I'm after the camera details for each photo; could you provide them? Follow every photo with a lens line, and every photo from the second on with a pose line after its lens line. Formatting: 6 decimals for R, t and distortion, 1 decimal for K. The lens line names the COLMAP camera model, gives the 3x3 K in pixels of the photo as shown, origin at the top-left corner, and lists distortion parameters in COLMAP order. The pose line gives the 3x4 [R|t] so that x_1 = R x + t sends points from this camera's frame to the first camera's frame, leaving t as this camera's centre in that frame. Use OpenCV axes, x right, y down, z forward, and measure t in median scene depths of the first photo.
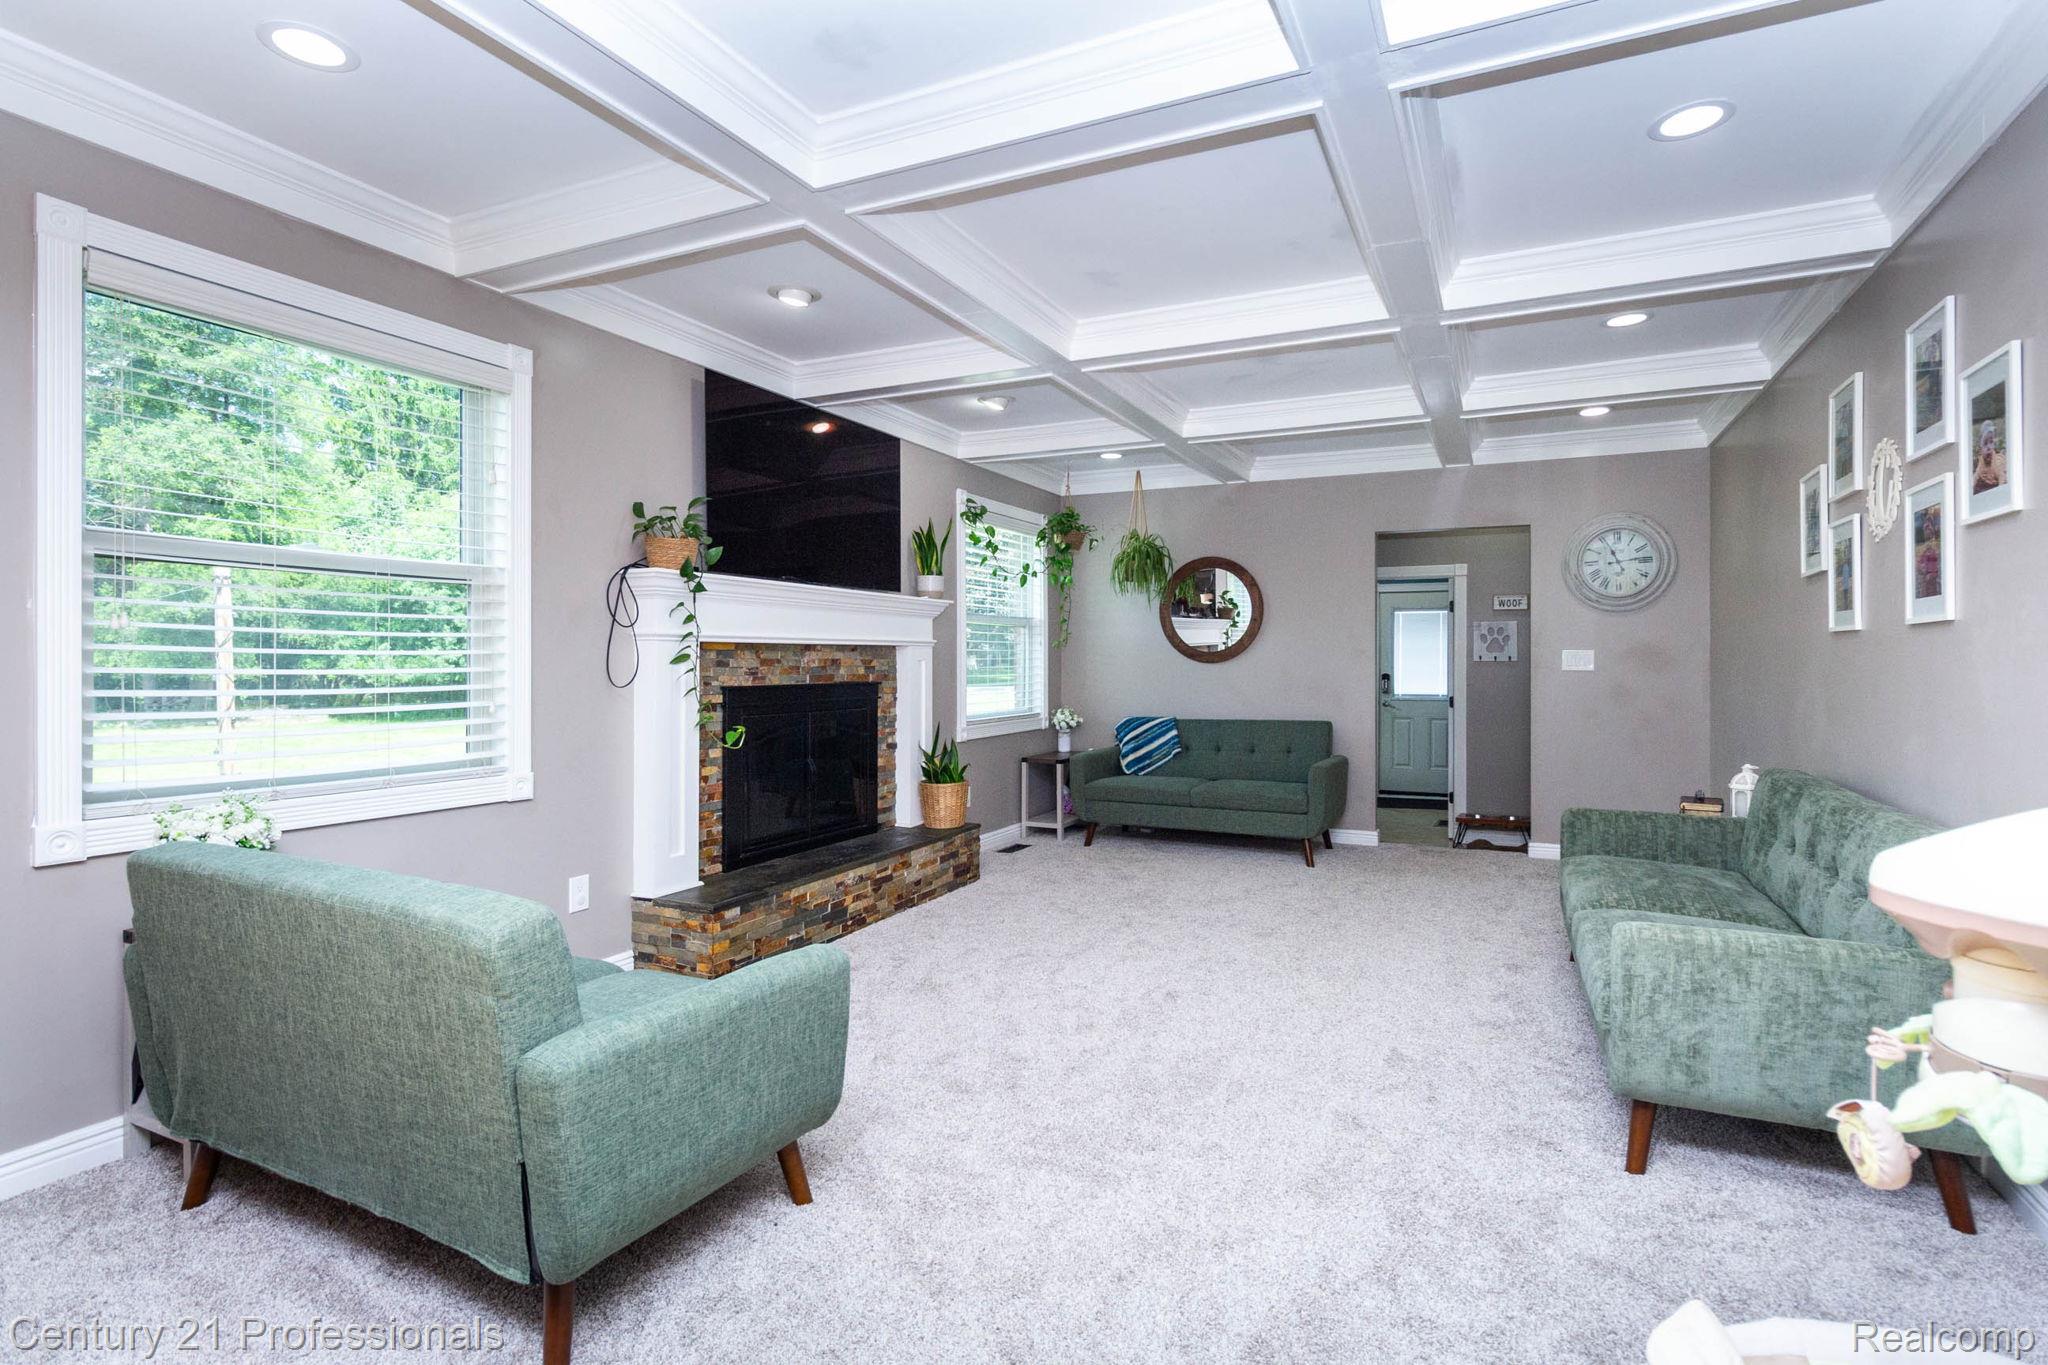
lens RADIAL K [[997.5, 0, 1026.5], [0, 997.5, 677.5], [0, 0, 1]] dist [-0.002950, 0.005160]
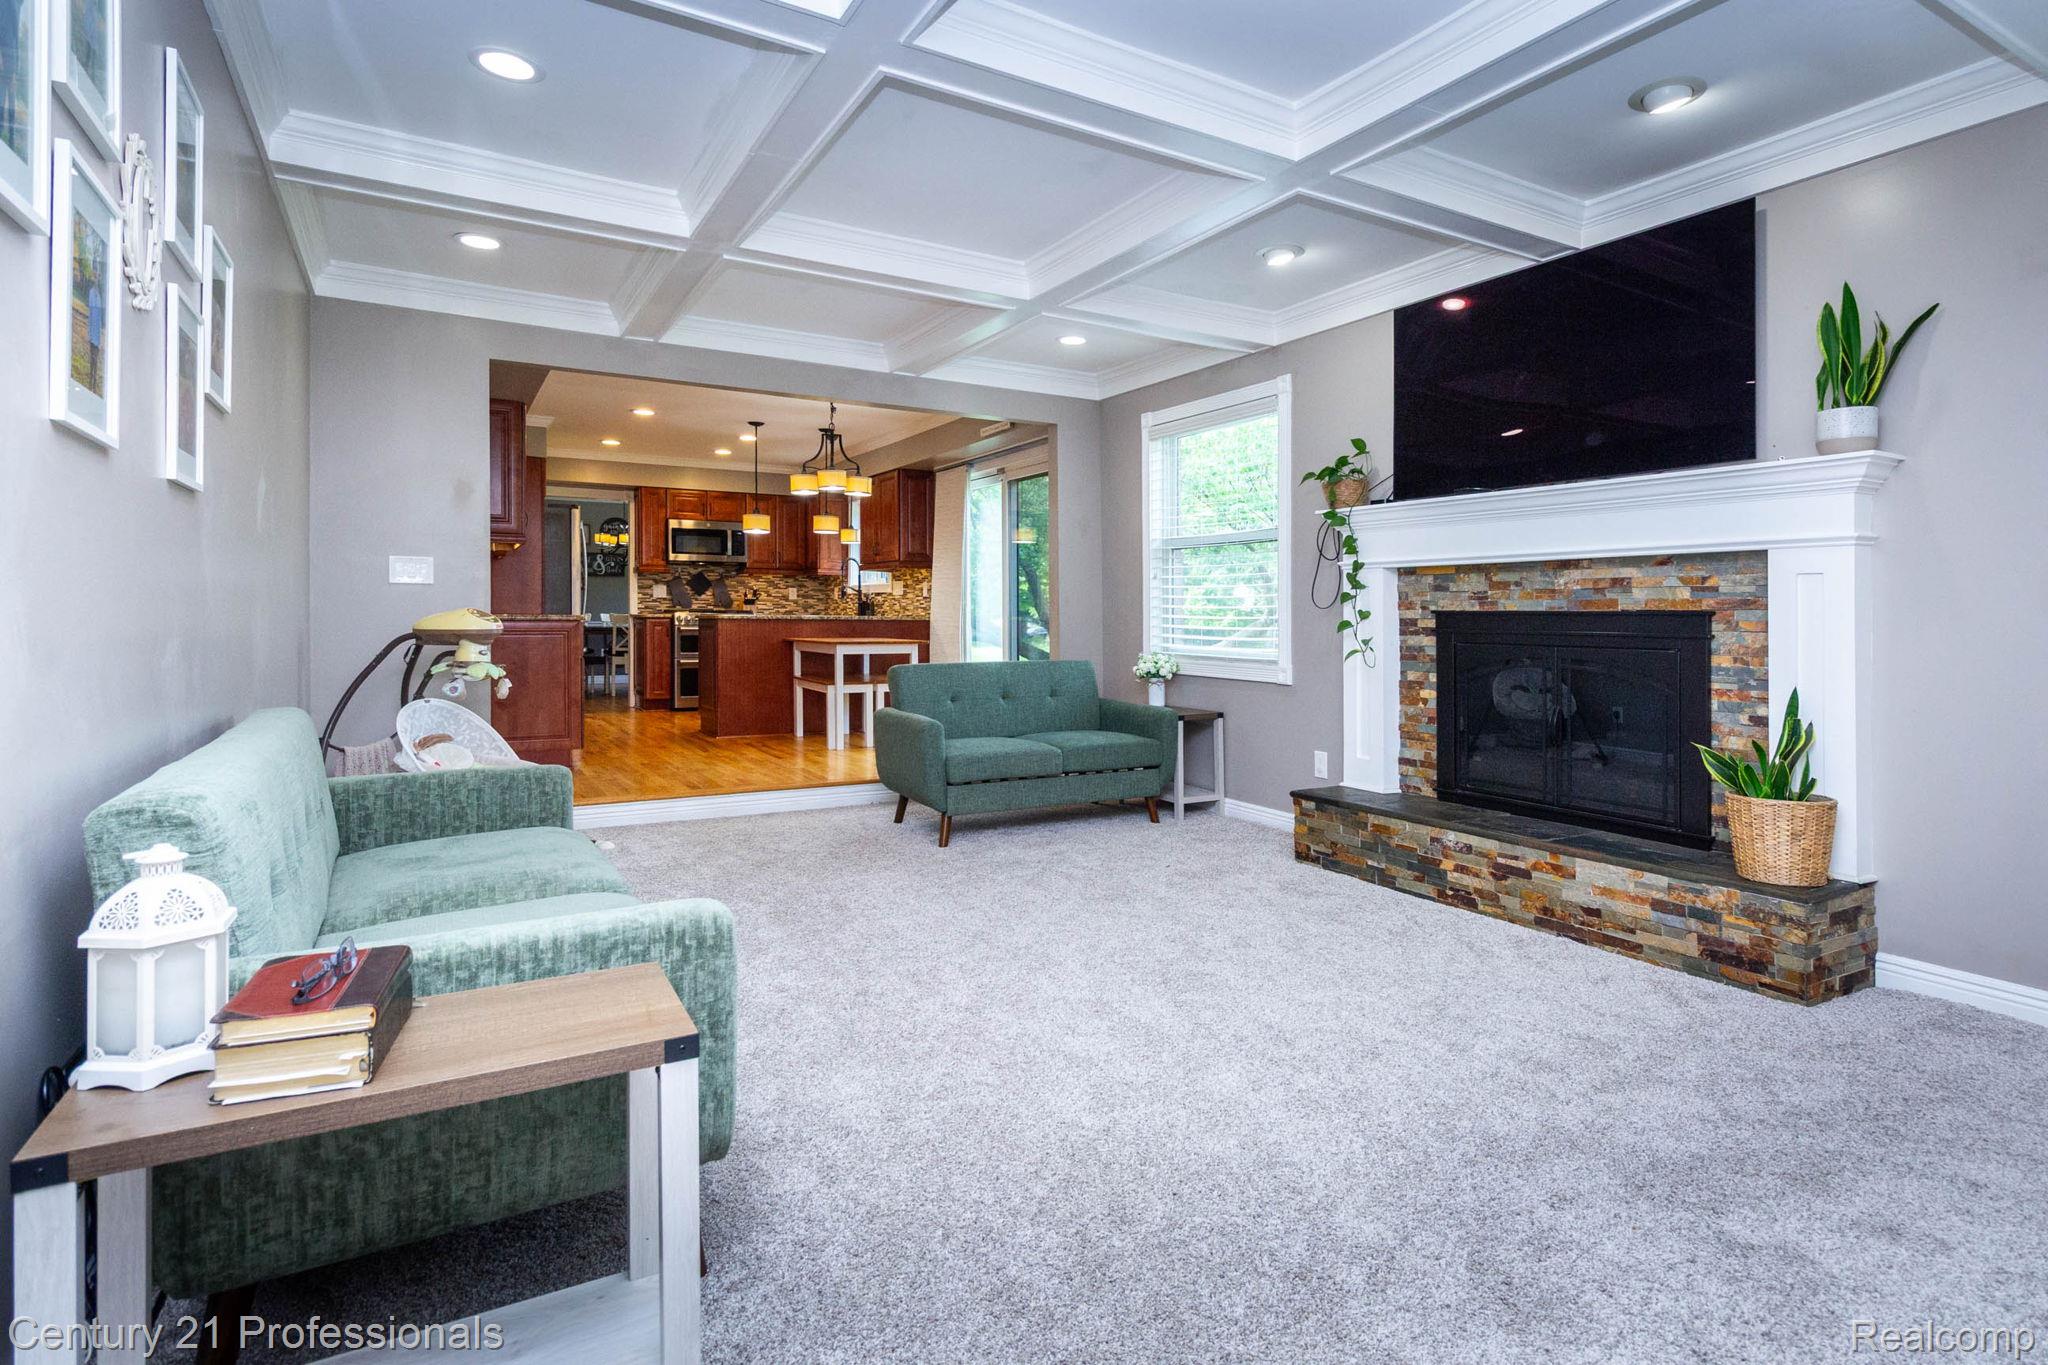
lens RADIAL K [[1072.3, 0, 1105.0], [0, 1072.3, 645.1], [0, 0, 1]] dist [0.008100, 0.000600]
pose [[-0.521102, 0.013983, -0.853380, 0.667021], [-0.026399, 0.999123, 0.032491, 0.014724], [0.853086, 0.039459, -0.520277, 1.093496]]
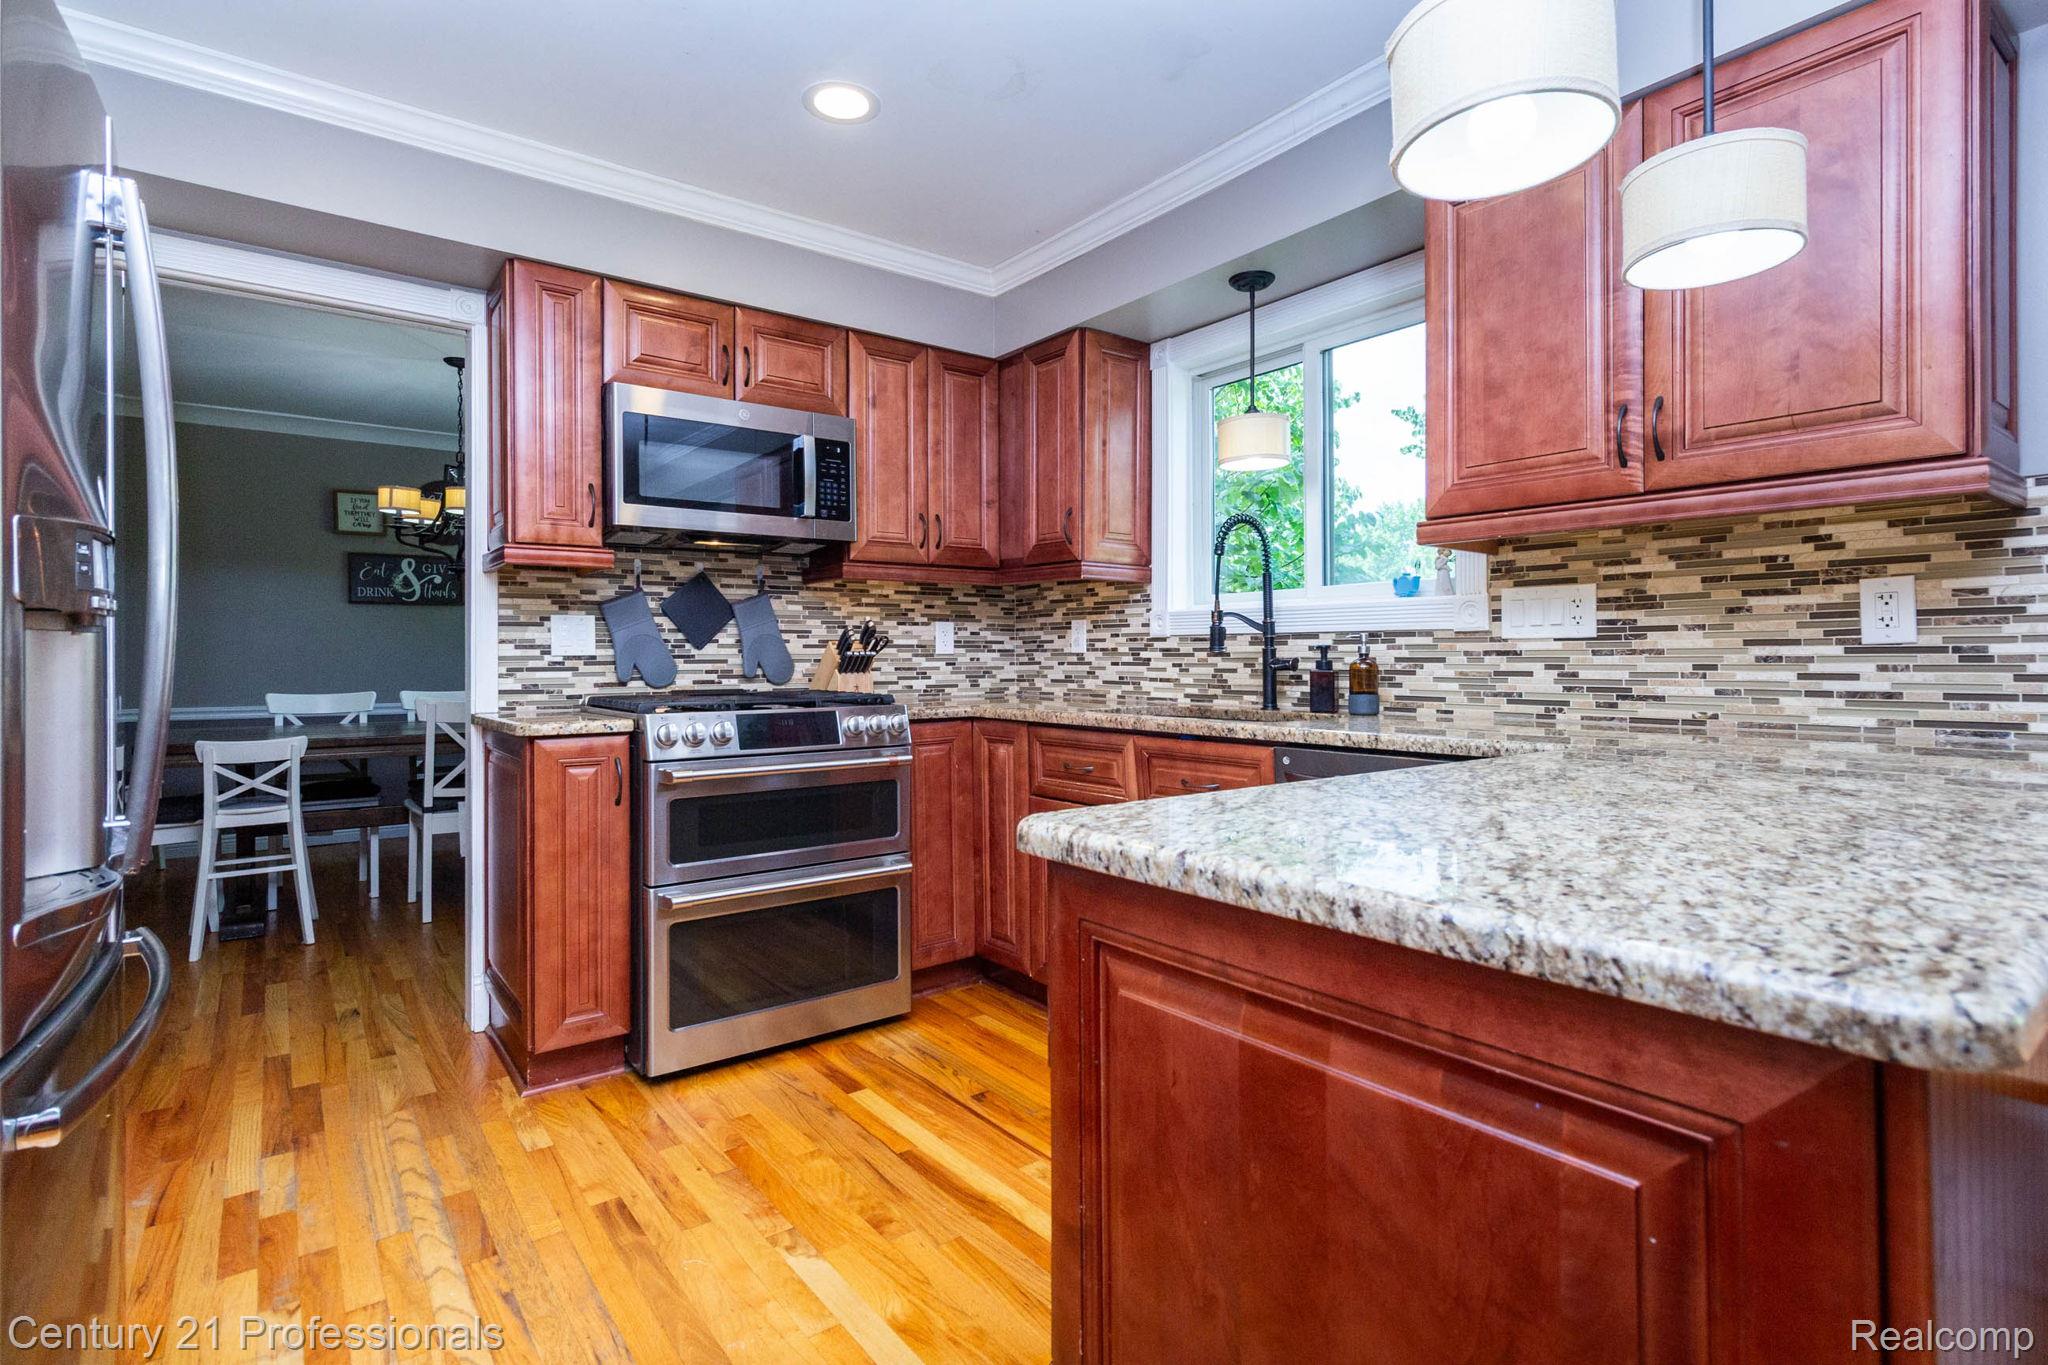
lens RADIAL K [[997.5, 0, 1039.5], [0, 997.5, 659.2], [0, 0, 1]] dist [-0.002950, 0.005160]
pose [[-0.438015, 0.000918, -0.898967, -0.261105], [-0.013390, 0.999882, 0.007545, 0.006835], [0.898868, 0.015342, -0.437951, -0.237432]]
